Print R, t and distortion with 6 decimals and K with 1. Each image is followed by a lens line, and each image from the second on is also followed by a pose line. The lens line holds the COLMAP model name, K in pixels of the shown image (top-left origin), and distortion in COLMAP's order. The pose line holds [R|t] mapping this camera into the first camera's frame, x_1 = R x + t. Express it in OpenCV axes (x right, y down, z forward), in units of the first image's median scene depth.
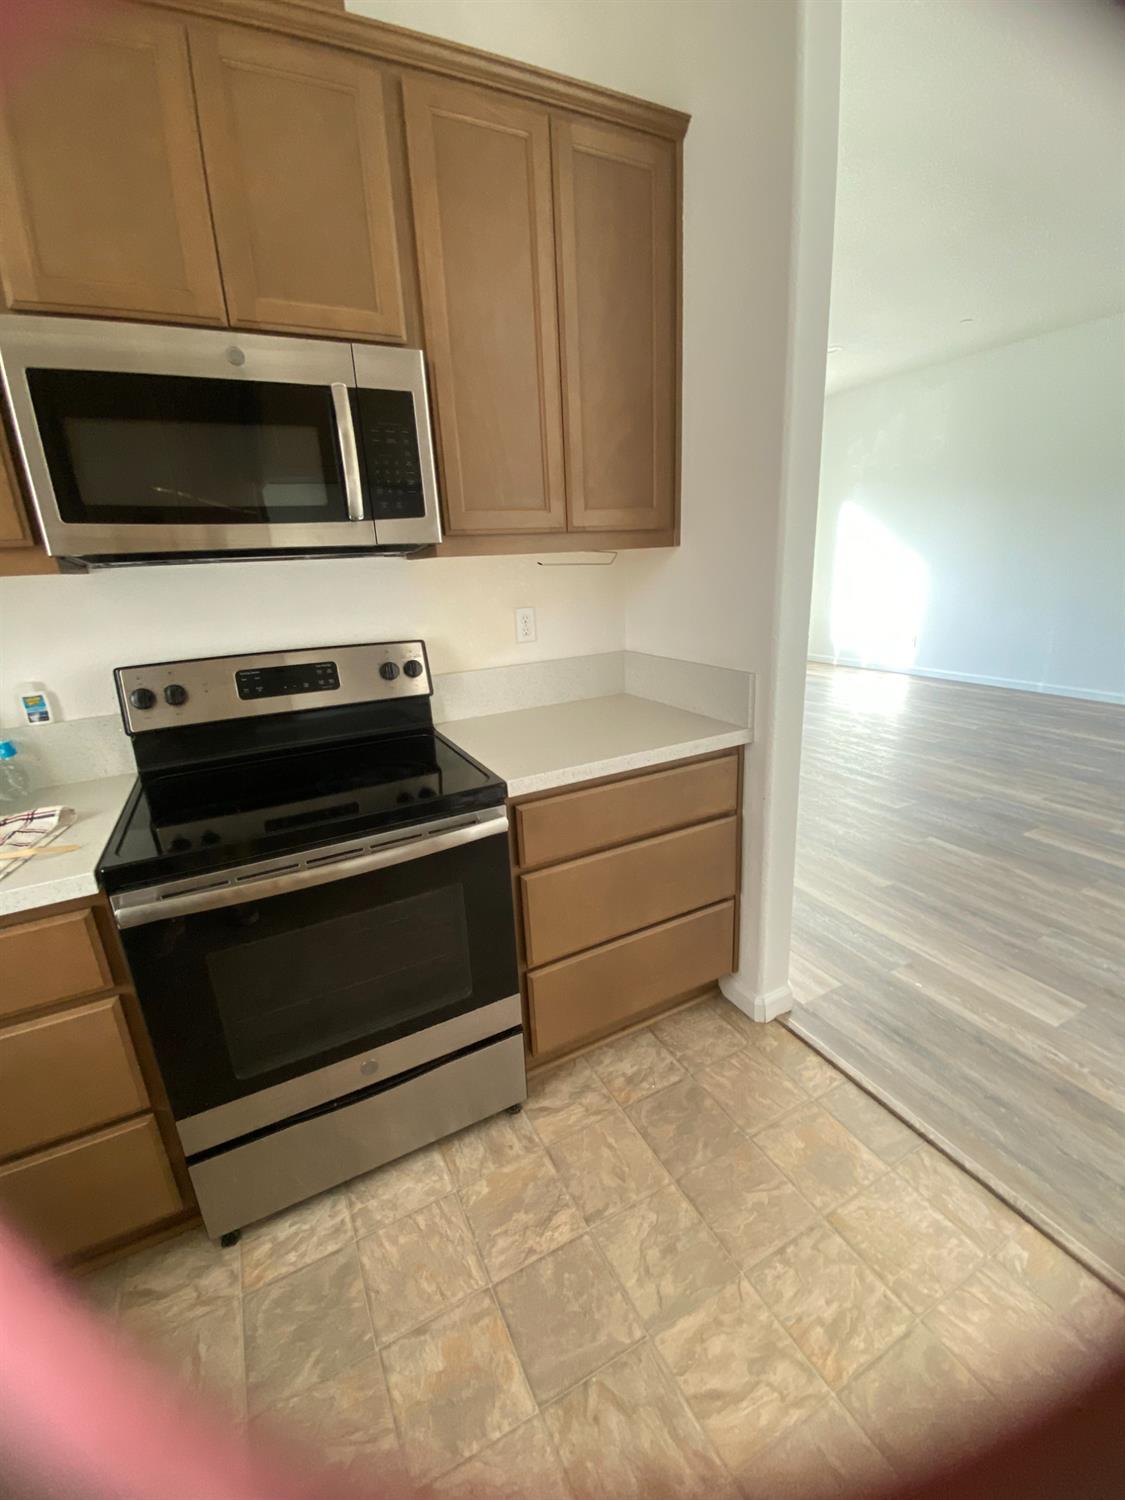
lens RADIAL K [[614.8, 0, 553.6], [0, 614.8, 742.9], [0, 0, 1]] dist [0.052586, -0.023477]
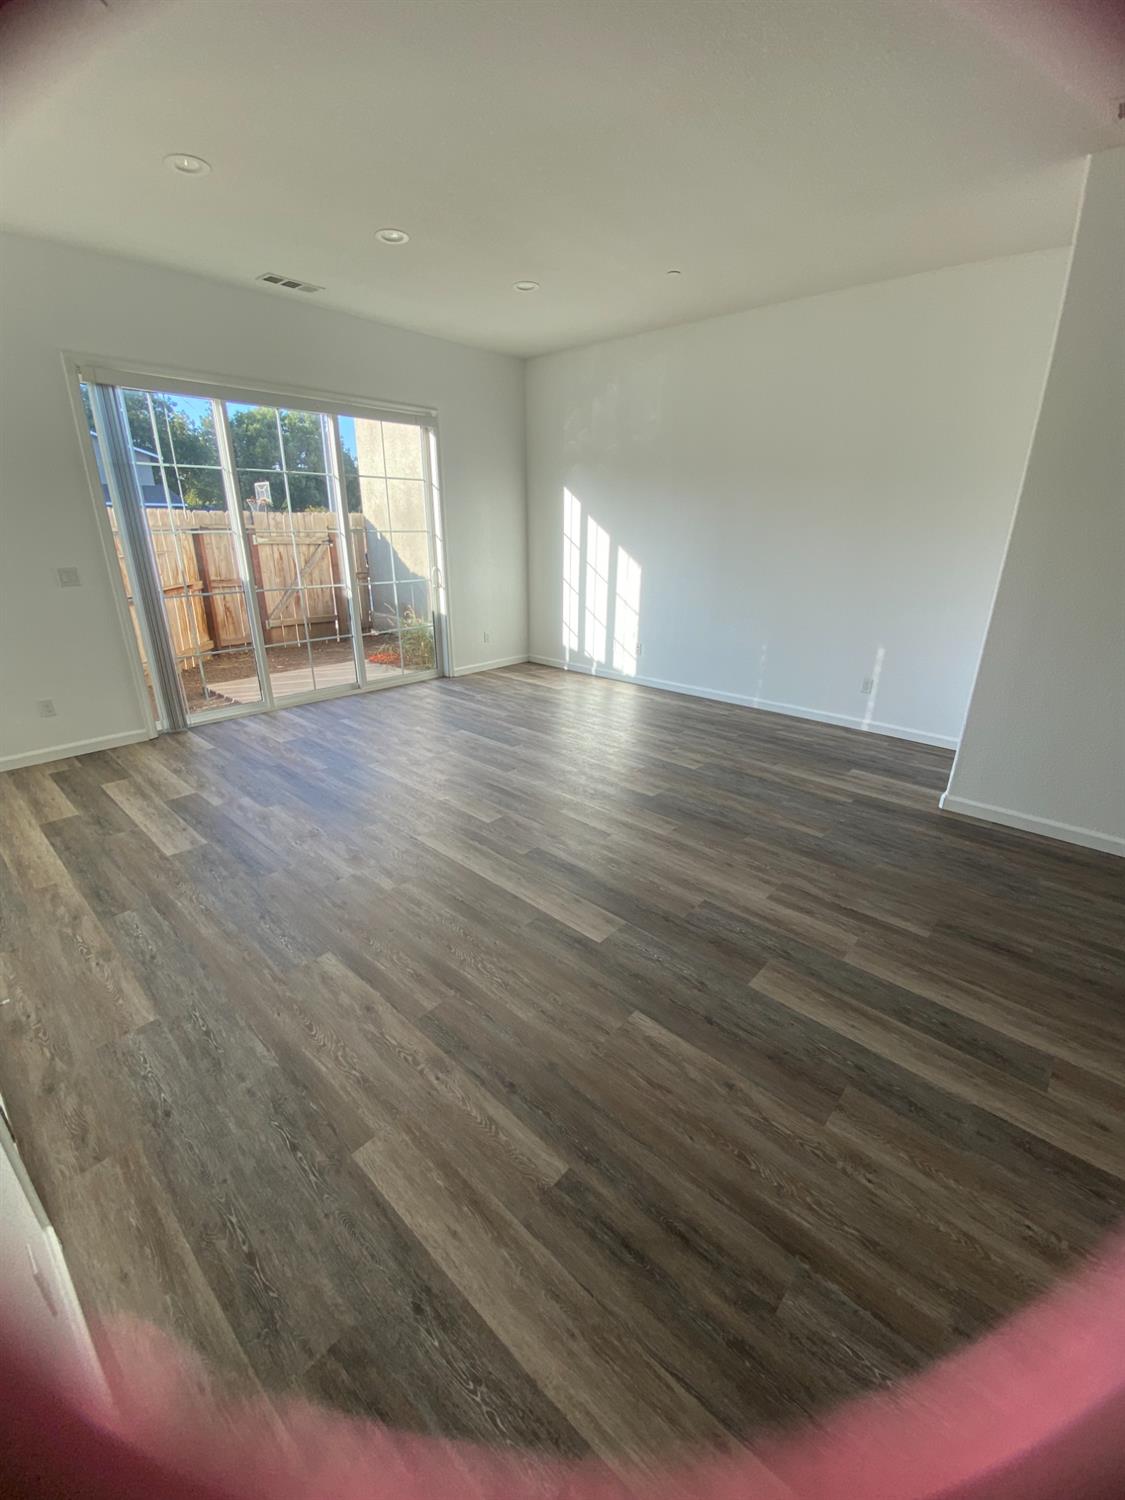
lens RADIAL K [[614.8, 0, 553.6], [0, 614.8, 742.9], [0, 0, 1]] dist [0.052586, -0.023477]
pose [[0.938300, -0.051020, 0.342038, 0.416414], [0.033568, 0.997824, 0.056755, -0.220648], [-0.344189, -0.041772, 0.937971, 0.570173]]
